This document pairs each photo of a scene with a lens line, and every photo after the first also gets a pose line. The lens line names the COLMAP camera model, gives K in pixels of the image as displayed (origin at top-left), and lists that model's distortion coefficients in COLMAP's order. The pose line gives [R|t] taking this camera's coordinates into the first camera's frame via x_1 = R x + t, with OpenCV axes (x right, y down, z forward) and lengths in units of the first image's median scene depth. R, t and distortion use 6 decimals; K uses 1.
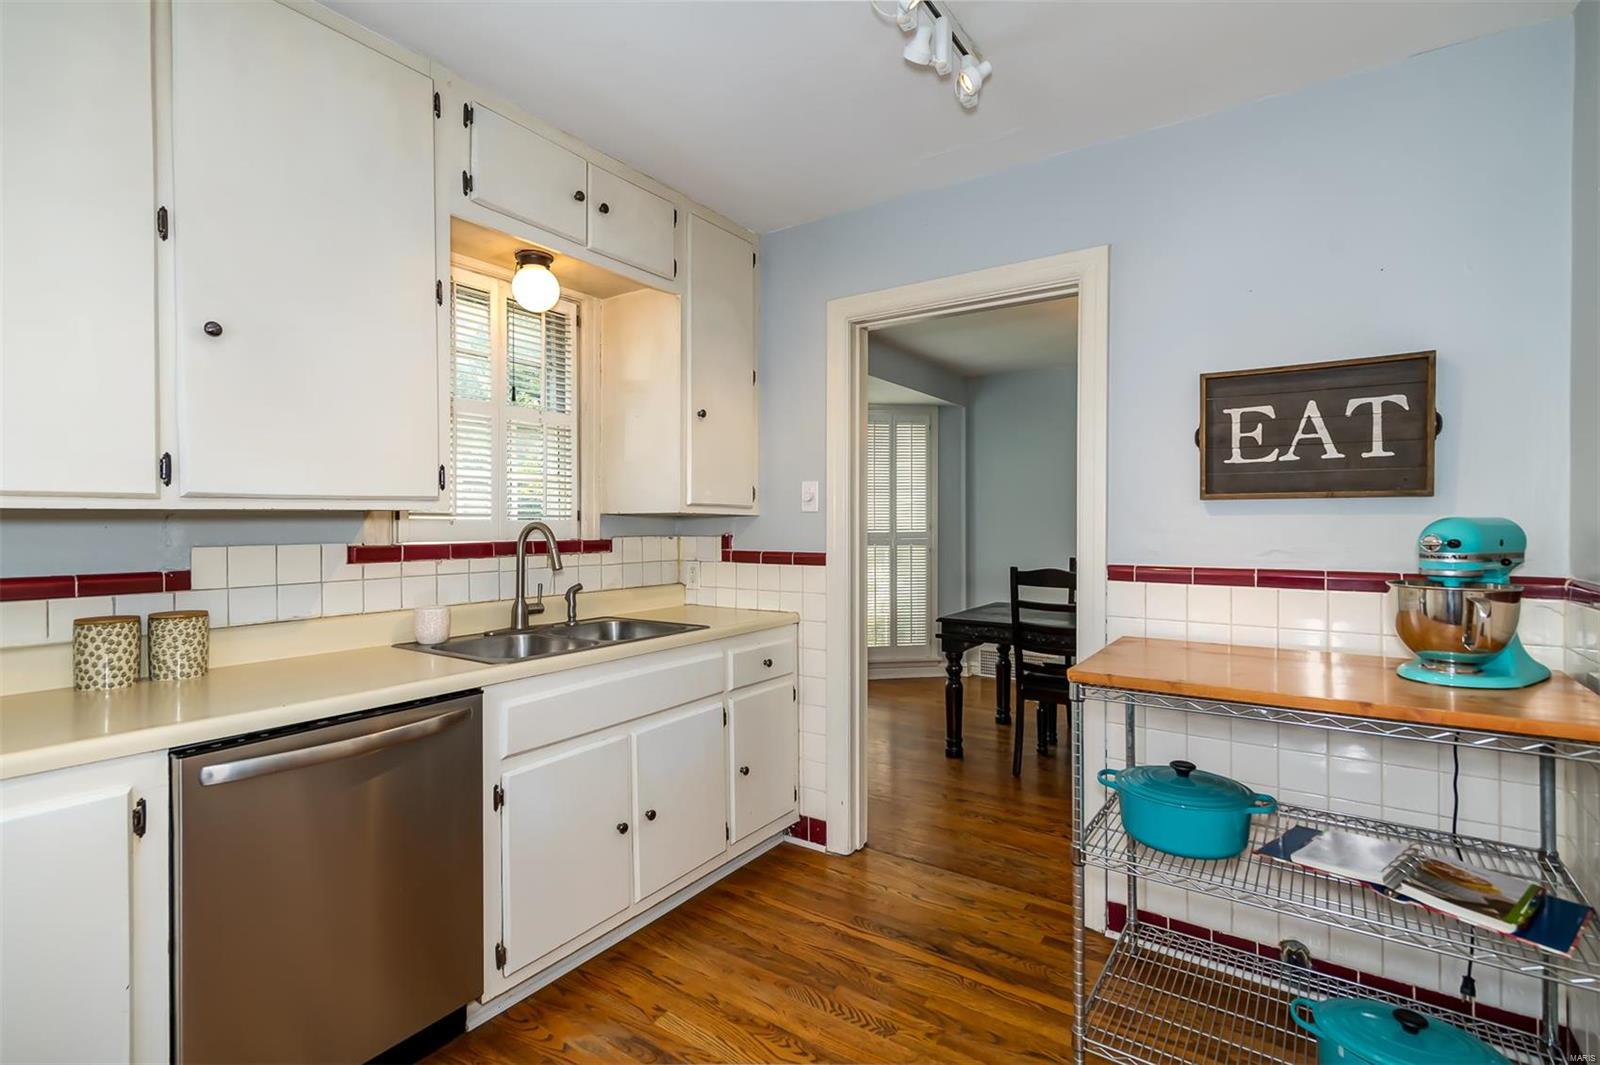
lens RADIAL K [[748.7, 0, 808.5], [0, 748.7, 525.6], [0, 0, 1]] dist [0.008975, -0.002335]
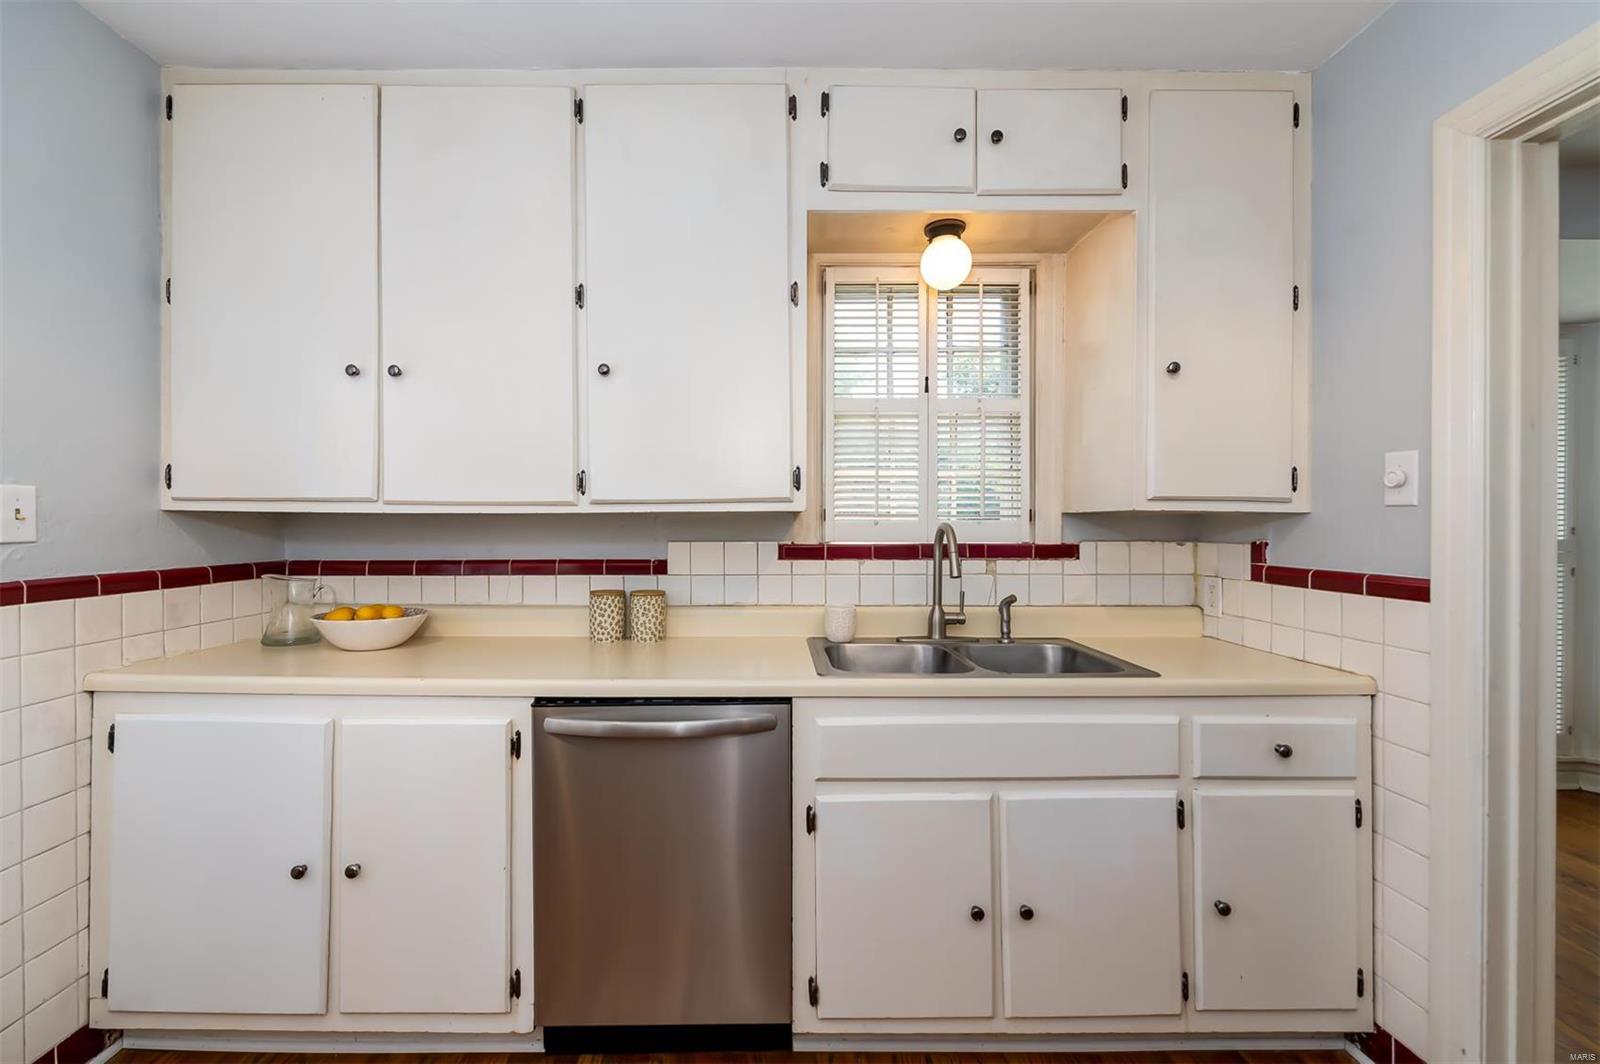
lens RADIAL K [[671.6, 0, 789.6], [0, 671.6, 524.0], [0, 0, 1]] dist [0.002305, -0.001555]
pose [[0.563229, 0.002318, -0.826298, 0.202735], [-0.004600, 0.999989, -0.000330, -0.002145], [0.826288, 0.003987, 0.563234, 0.404181]]
